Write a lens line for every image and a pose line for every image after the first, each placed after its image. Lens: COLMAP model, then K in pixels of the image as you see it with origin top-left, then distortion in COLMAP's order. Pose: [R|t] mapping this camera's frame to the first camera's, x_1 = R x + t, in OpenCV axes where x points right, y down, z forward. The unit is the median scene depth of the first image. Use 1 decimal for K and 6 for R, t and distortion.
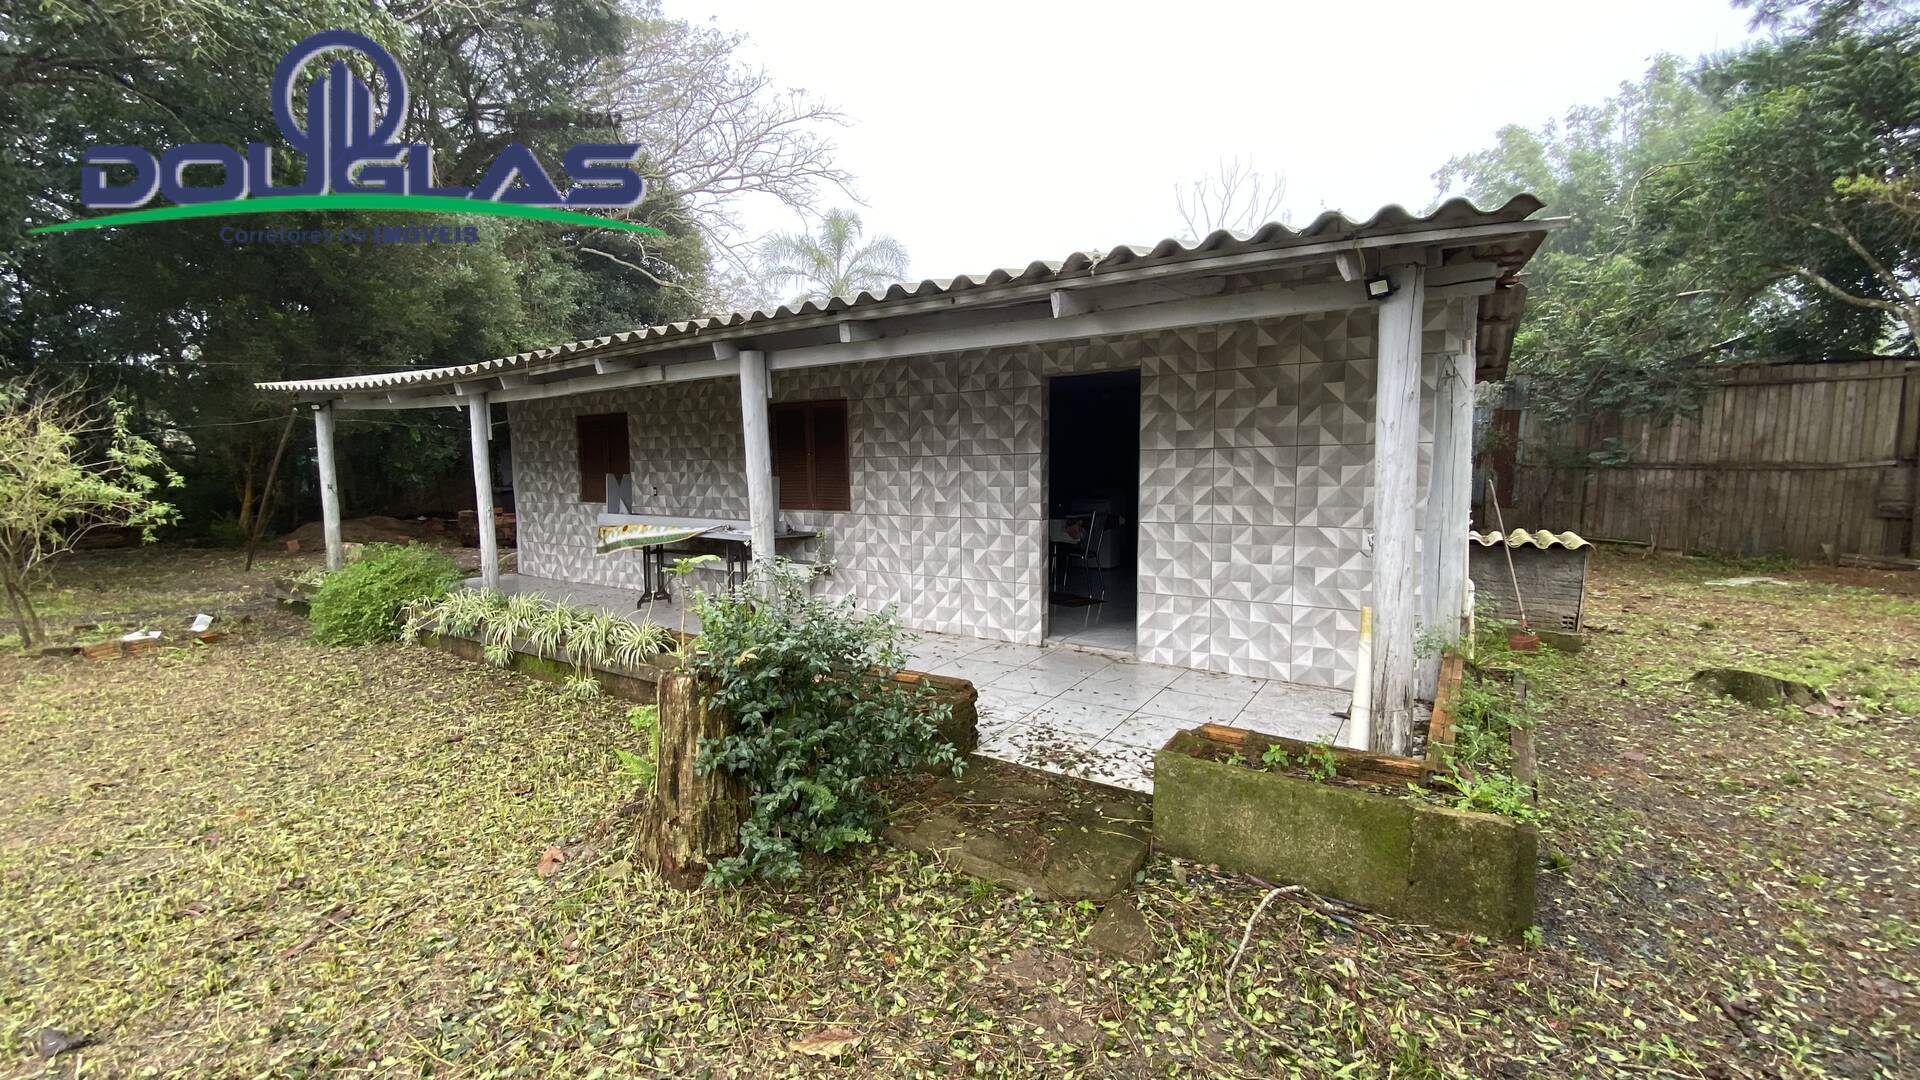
lens RADIAL K [[783.7, 0, 945.6], [0, 783.7, 552.0], [0, 0, 1]] dist [0.030409, -0.025200]
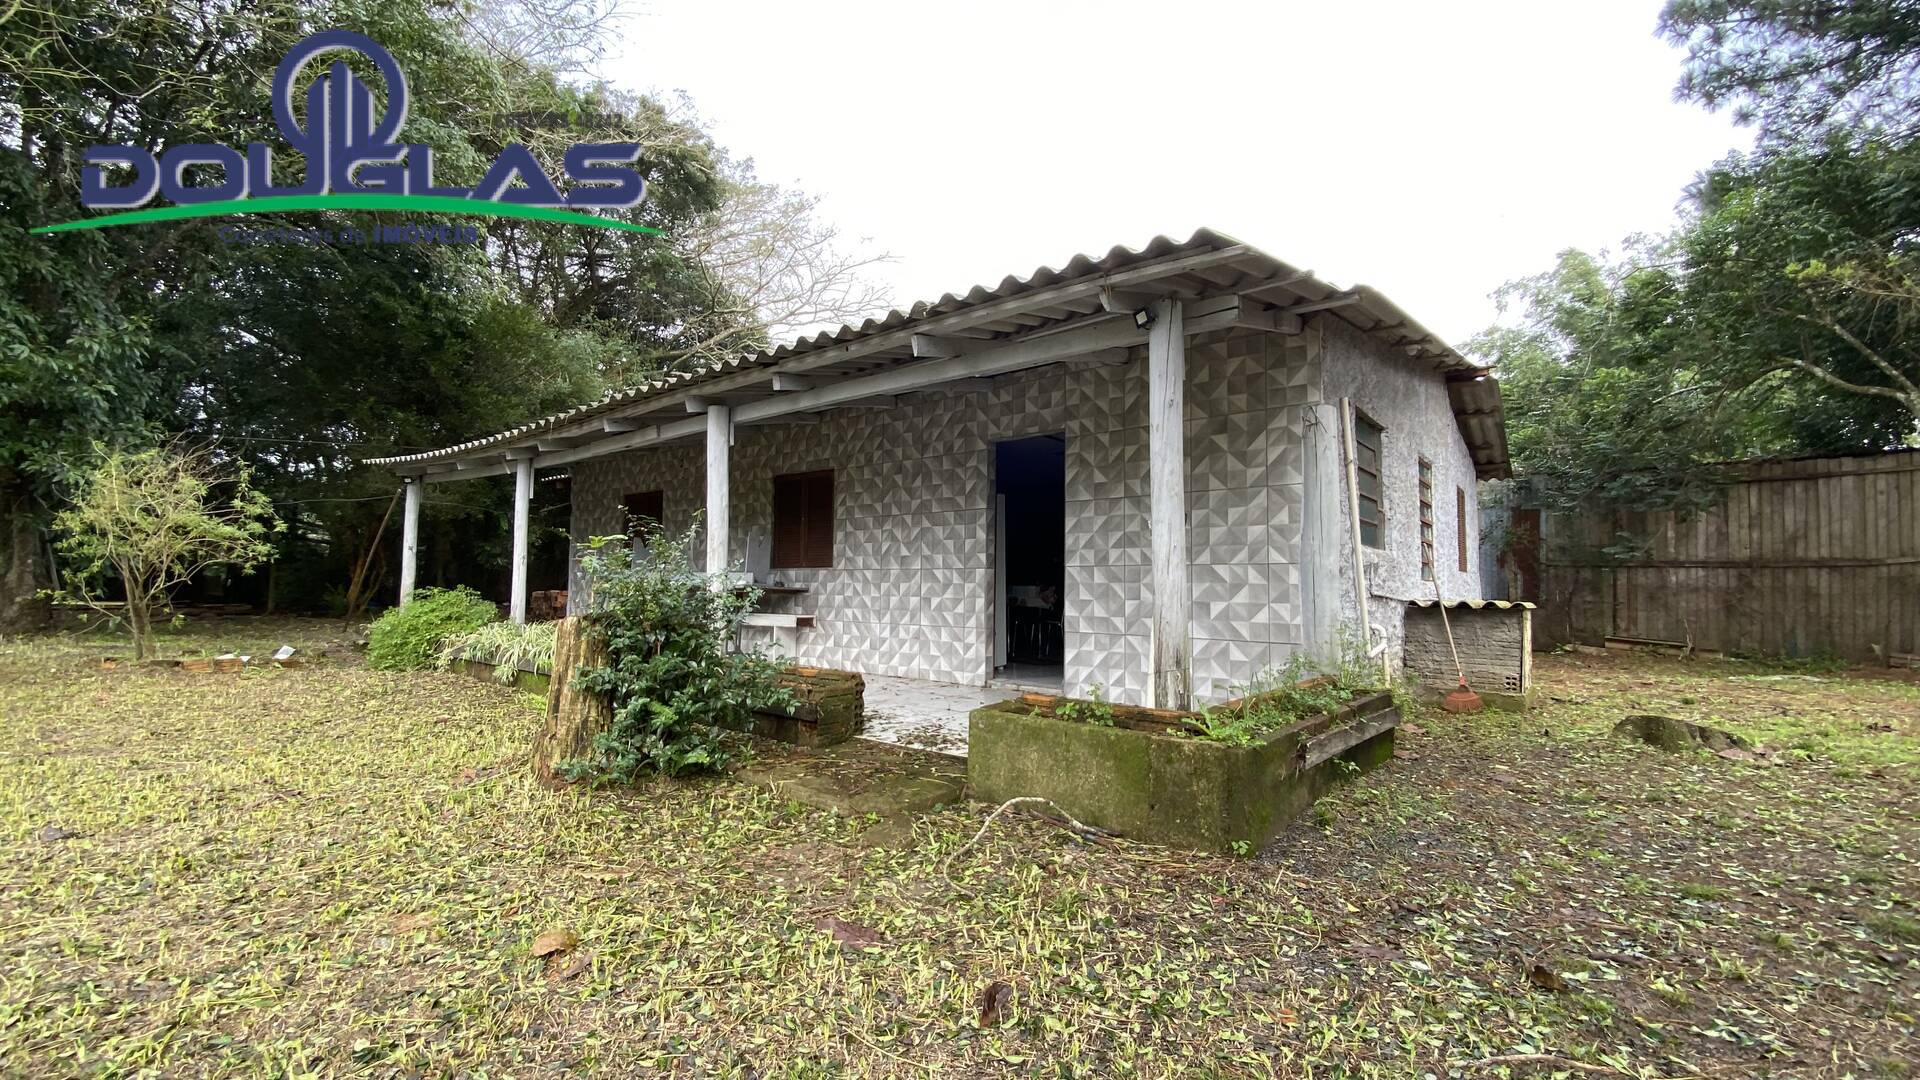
lens RADIAL K [[783.7, 0, 945.6], [0, 783.7, 552.0], [0, 0, 1]] dist [0.030409, -0.025200]
pose [[0.994081, 0.019068, -0.106956, 0.168481], [-0.035640, 0.987232, -0.155253, 0.100289], [0.102630, 0.158146, 0.982068, -0.079222]]
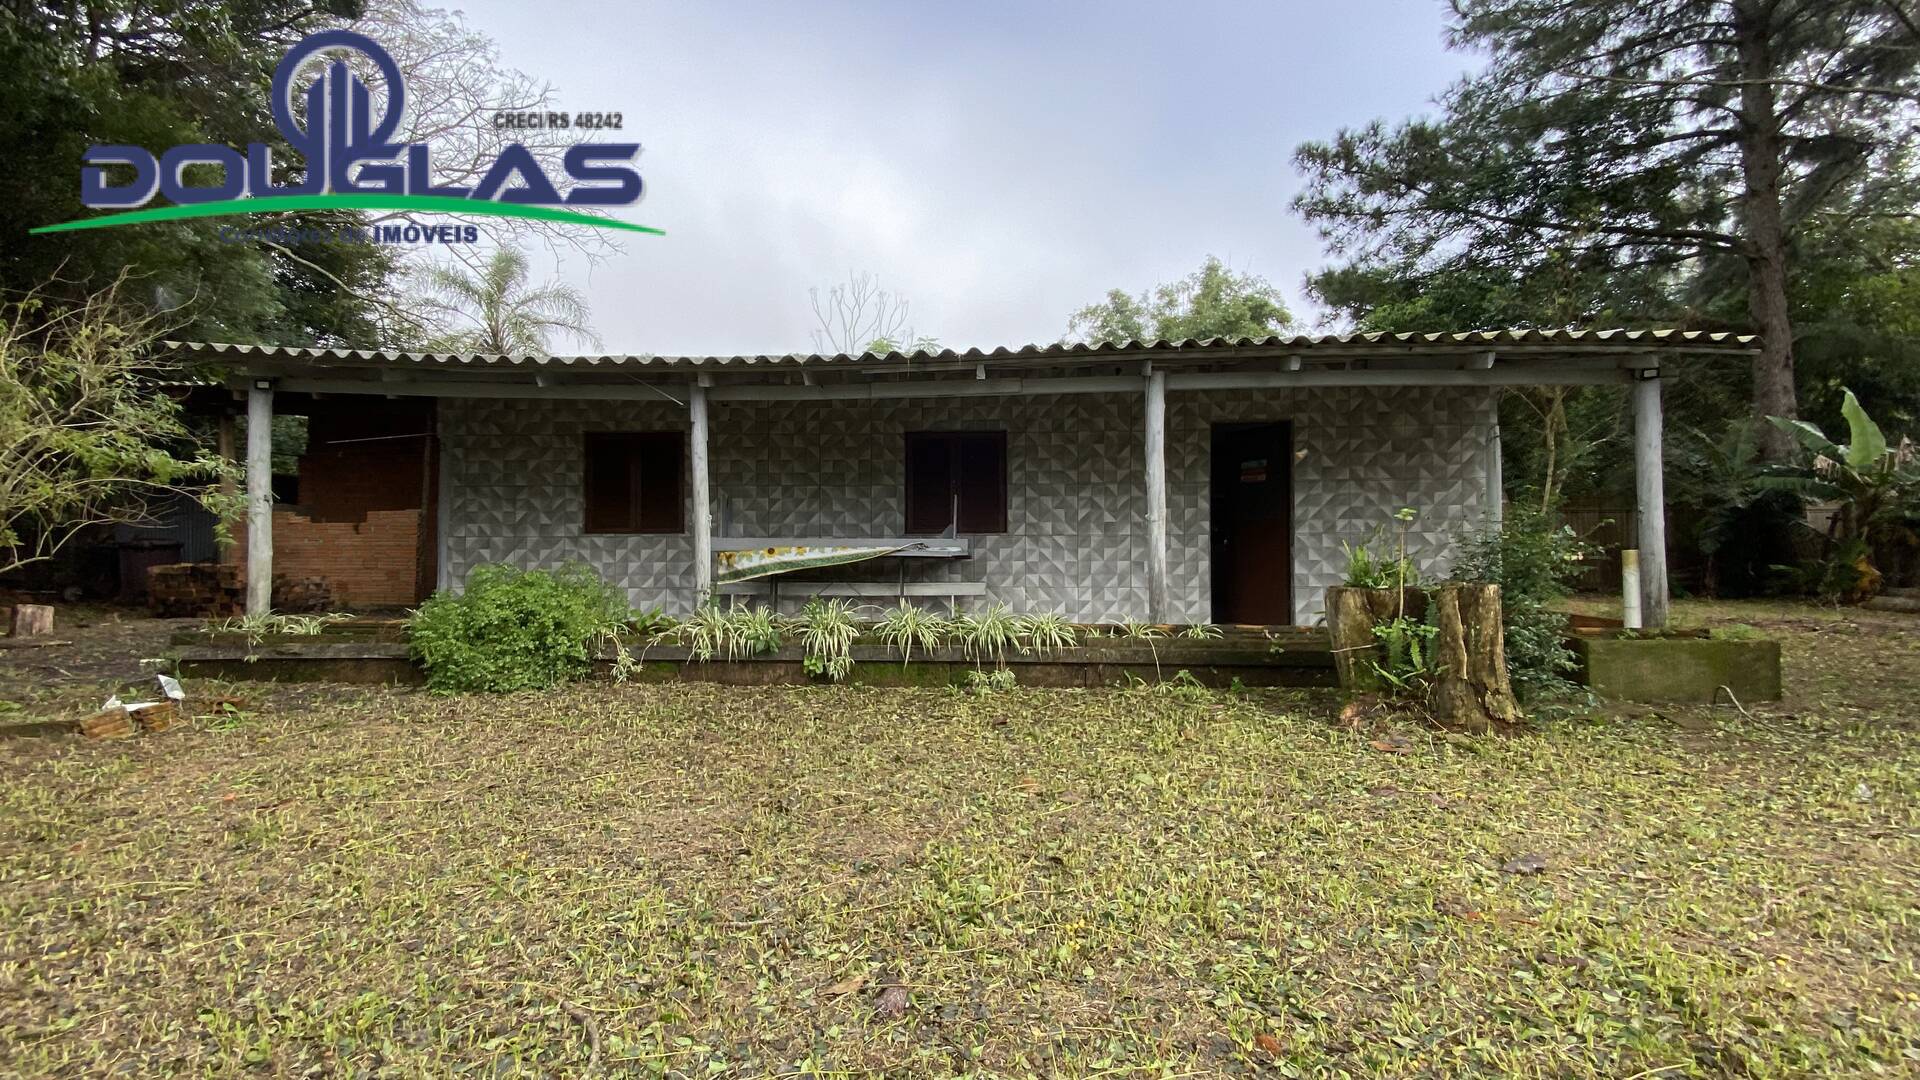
lens RADIAL K [[783.7, 0, 945.6], [0, 783.7, 552.0], [0, 0, 1]] dist [0.030409, -0.025200]
pose [[0.863695, 0.006078, 0.503978, -0.804390], [0.048247, 0.994338, -0.094675, 0.078378], [-0.501700, 0.106086, 0.858512, 0.128250]]
